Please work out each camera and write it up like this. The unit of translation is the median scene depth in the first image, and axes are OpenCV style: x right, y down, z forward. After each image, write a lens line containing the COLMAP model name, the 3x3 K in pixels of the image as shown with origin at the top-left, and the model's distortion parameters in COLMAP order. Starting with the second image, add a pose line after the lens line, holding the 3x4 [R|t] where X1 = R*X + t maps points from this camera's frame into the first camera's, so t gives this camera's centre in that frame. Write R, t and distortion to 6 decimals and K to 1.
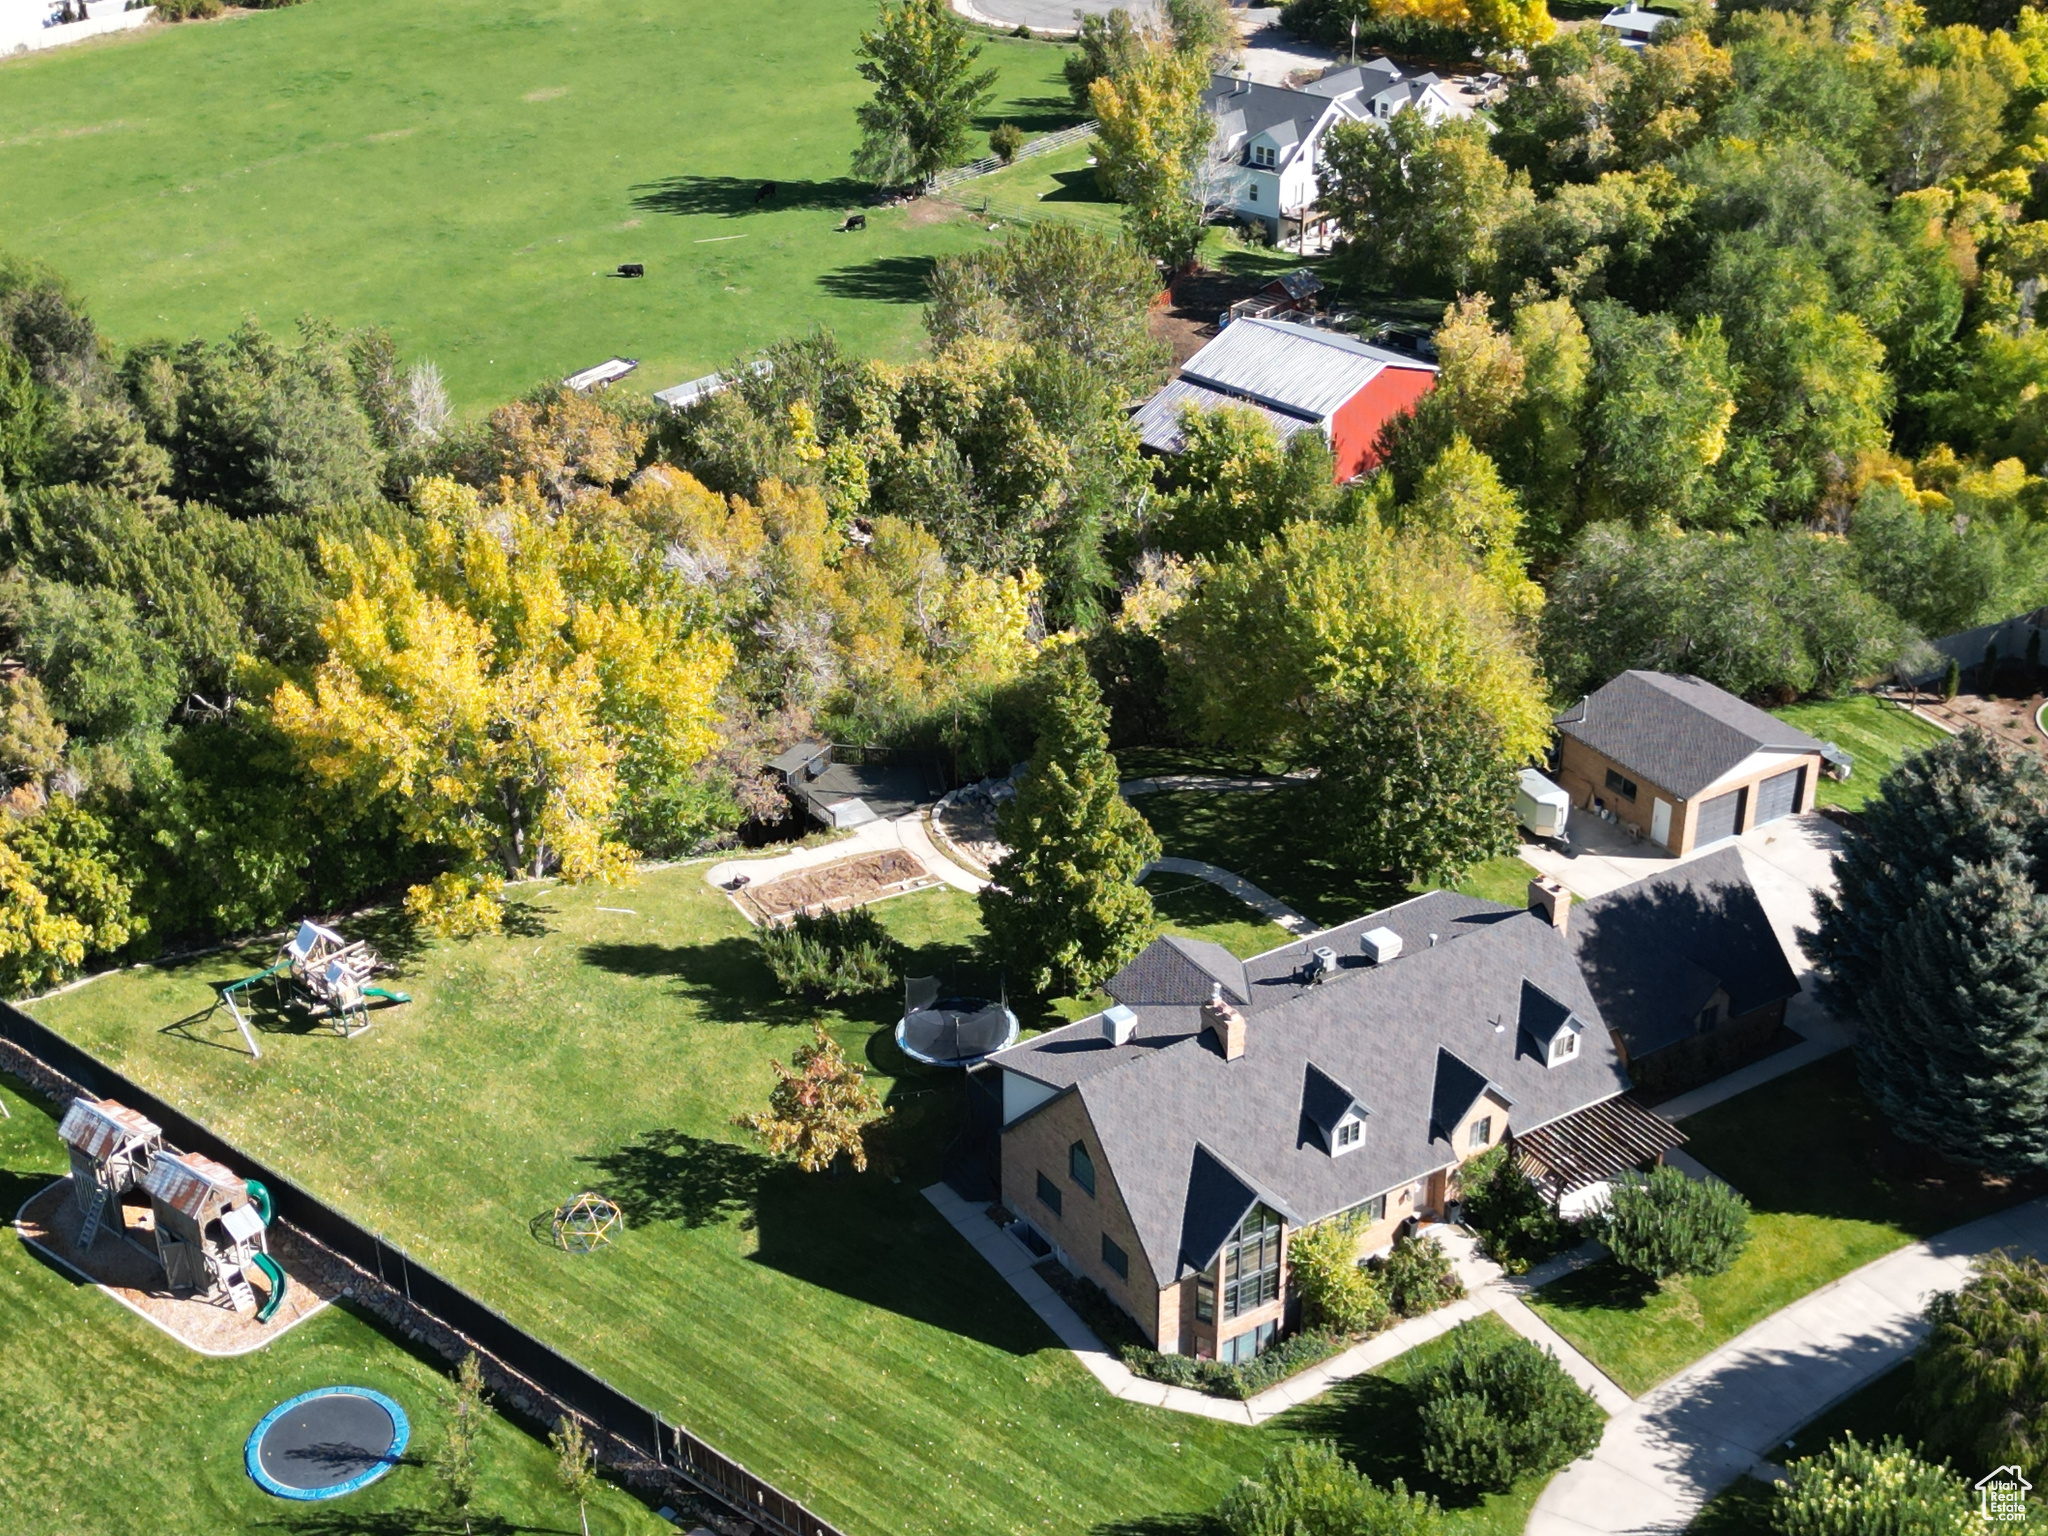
lens RADIAL K [[2685.2, 0, 1029.1], [0, 2685.2, 779.4], [0, 0, 1]] dist [0.156078, -0.411112]
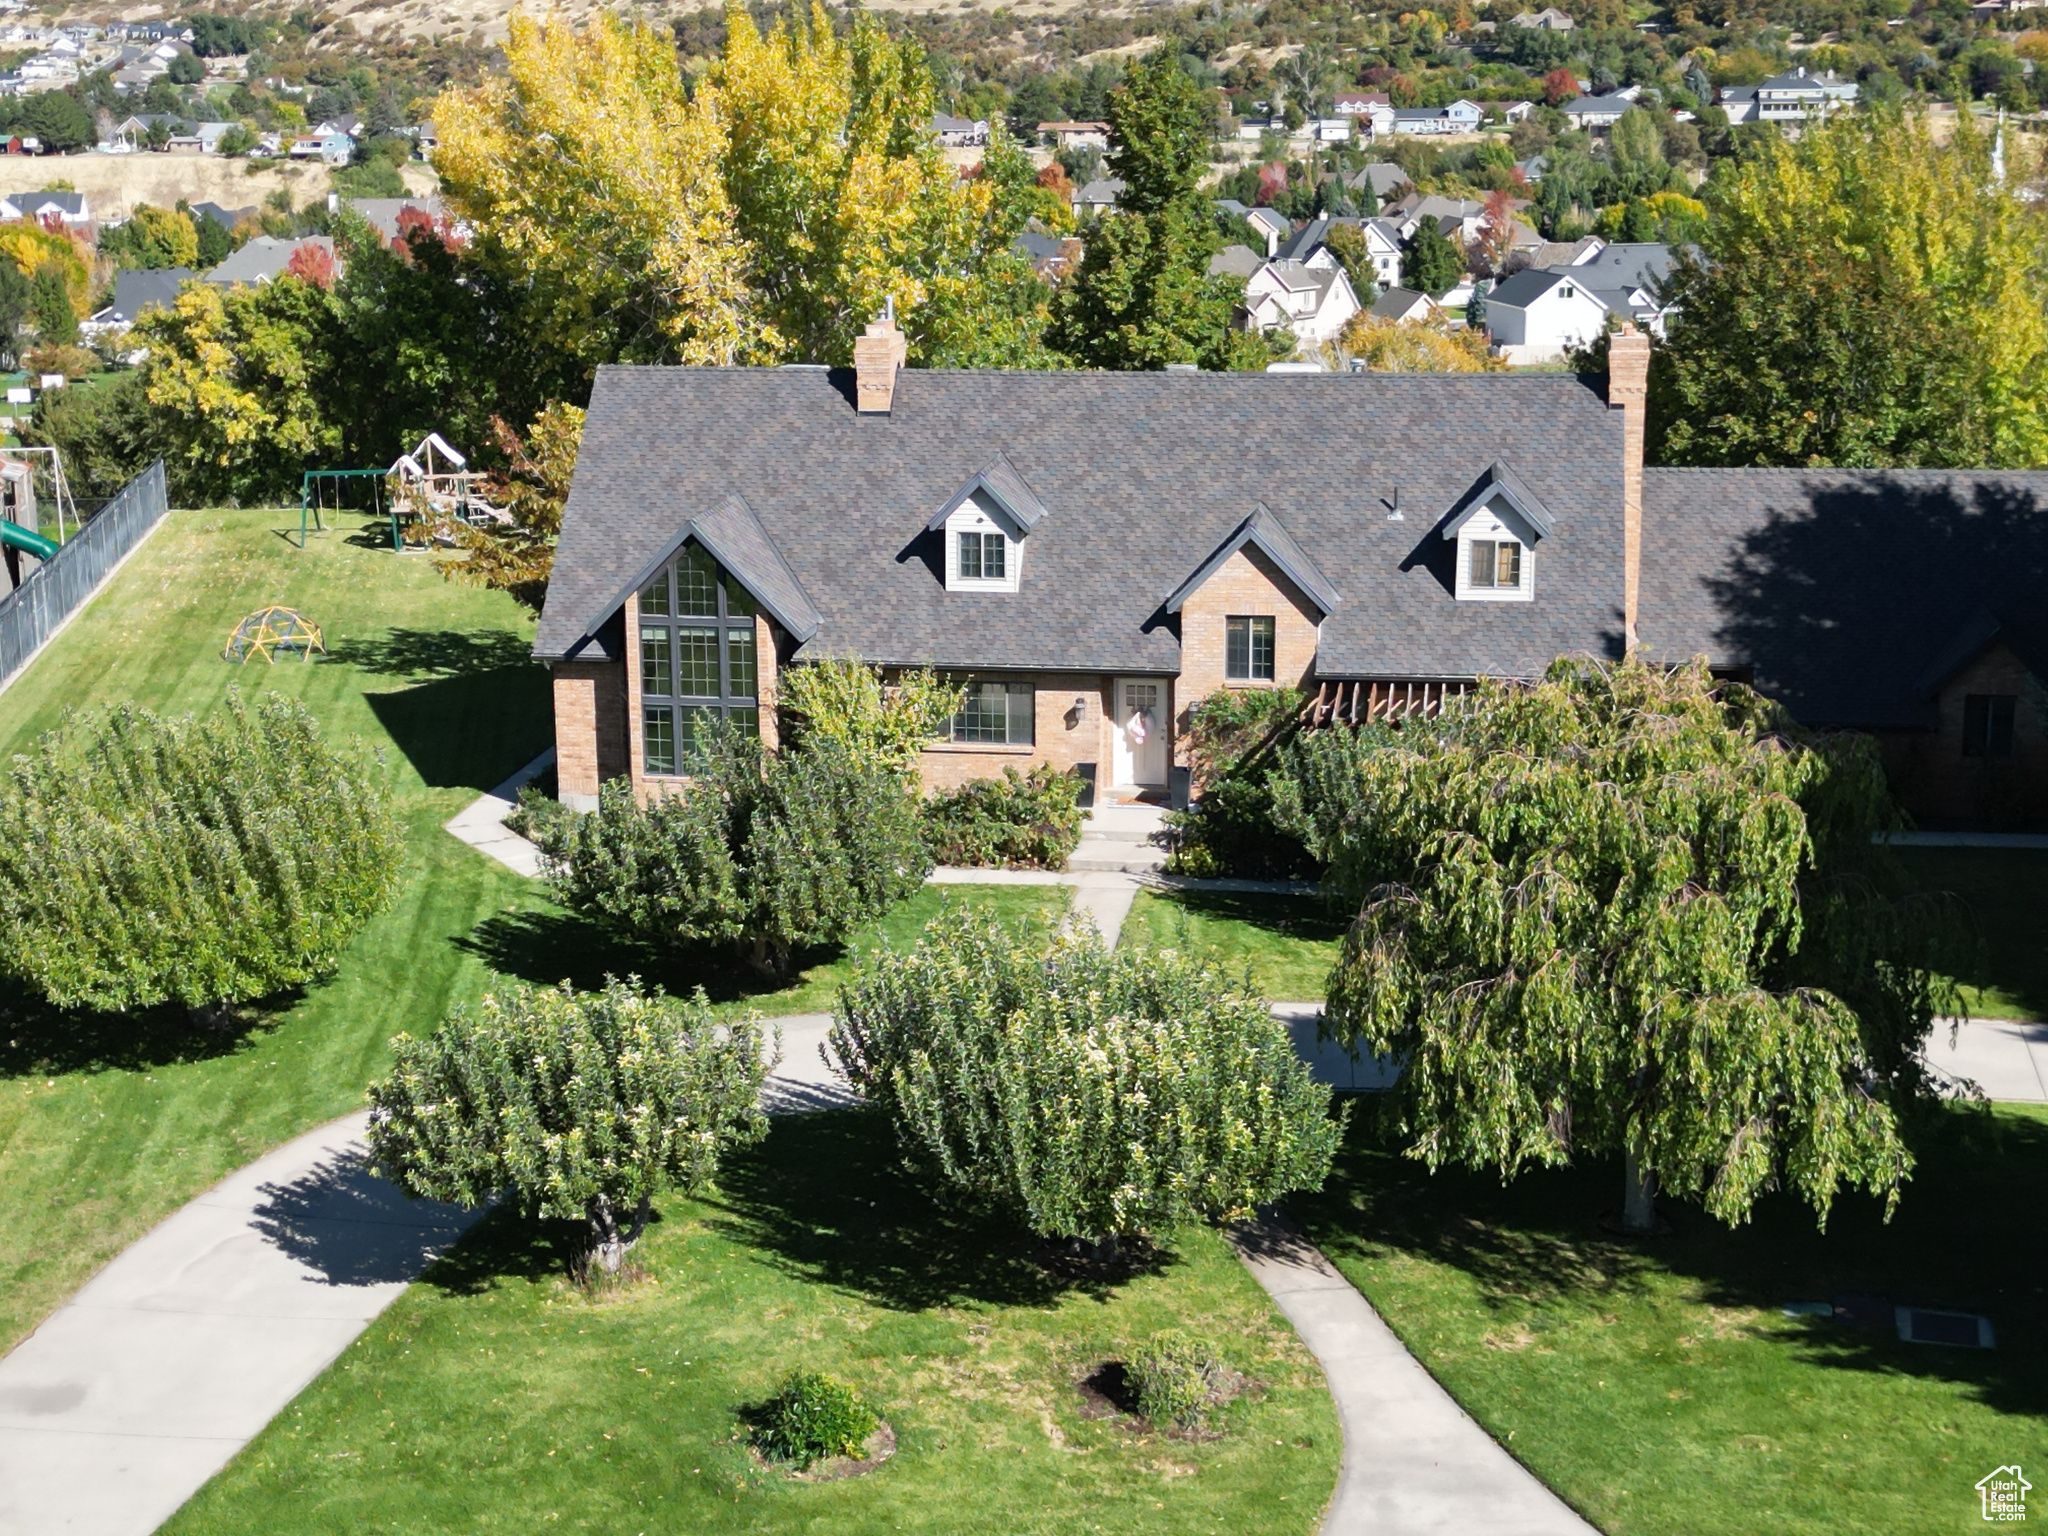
lens RADIAL K [[2837.8, 0, 1028.8], [0, 2837.8, 742.4], [0, 0, 1]] dist [0.199513, -0.582579]
pose [[0.755730, 0.148853, -0.637742, 0.437896], [-0.318031, 0.934703, -0.158703, 0.222471], [0.572476, 0.322758, 0.753723, 0.491087]]
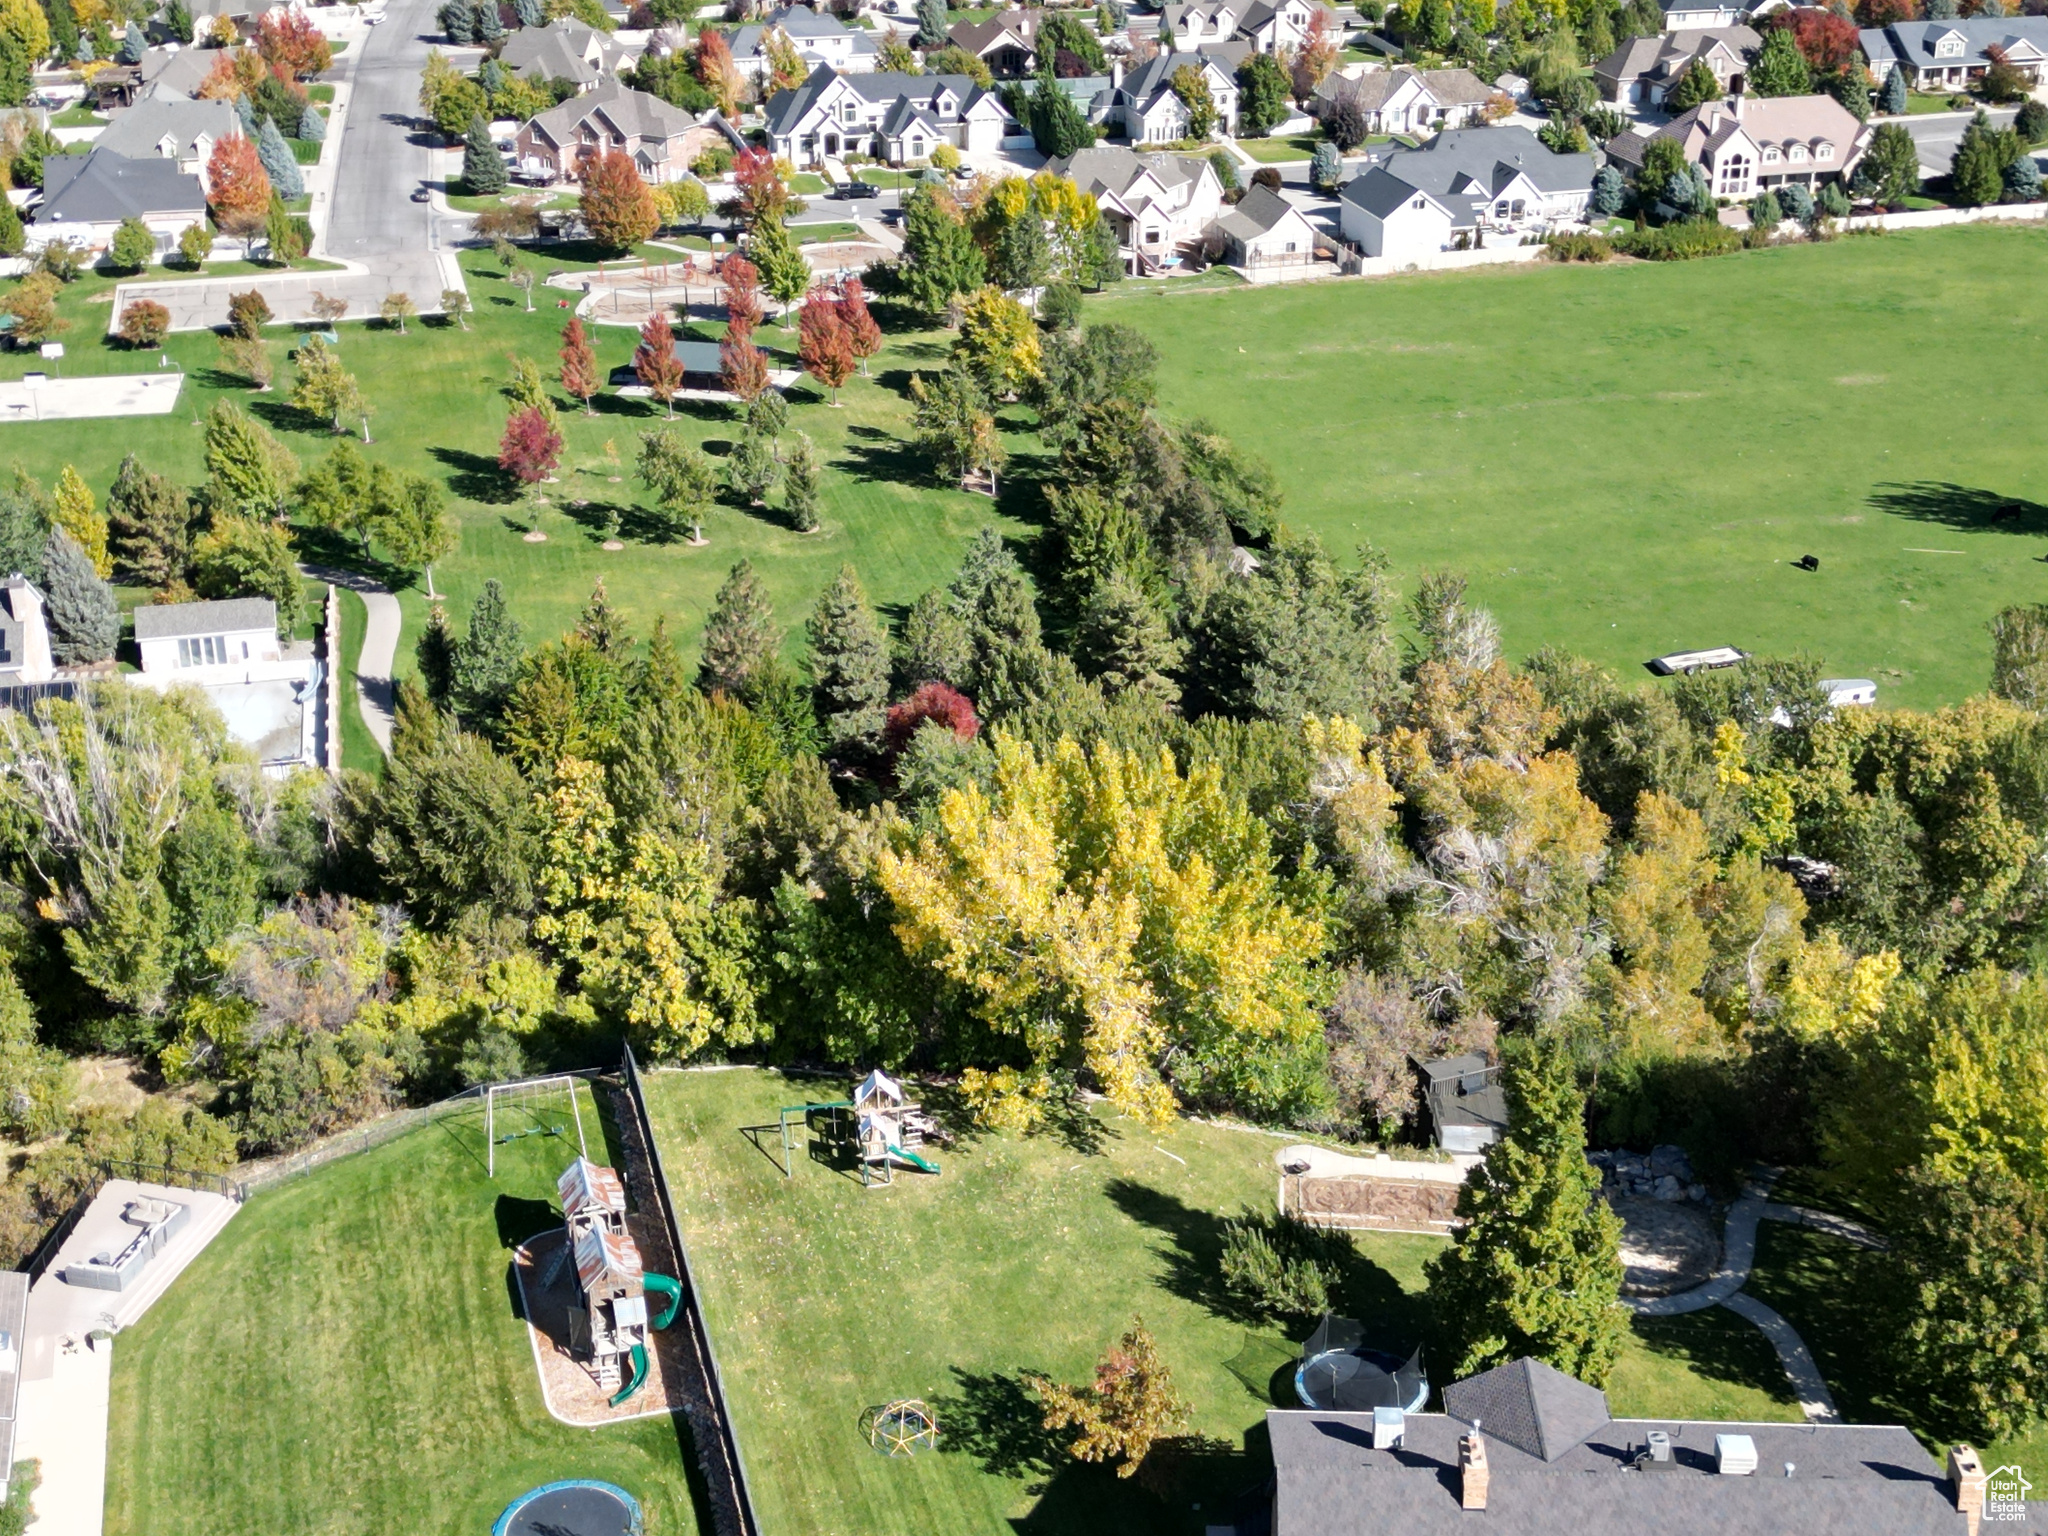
lens RADIAL K [[2685.2, 0, 1029.1], [0, 2685.2, 779.4], [0, 0, 1]] dist [0.156078, -0.411112]
pose [[0.821600, 0.234764, -0.519480, 0.313379], [-0.277808, 0.960622, -0.005251, -0.070734], [0.497792, 0.148630, 0.854466, 0.105899]]
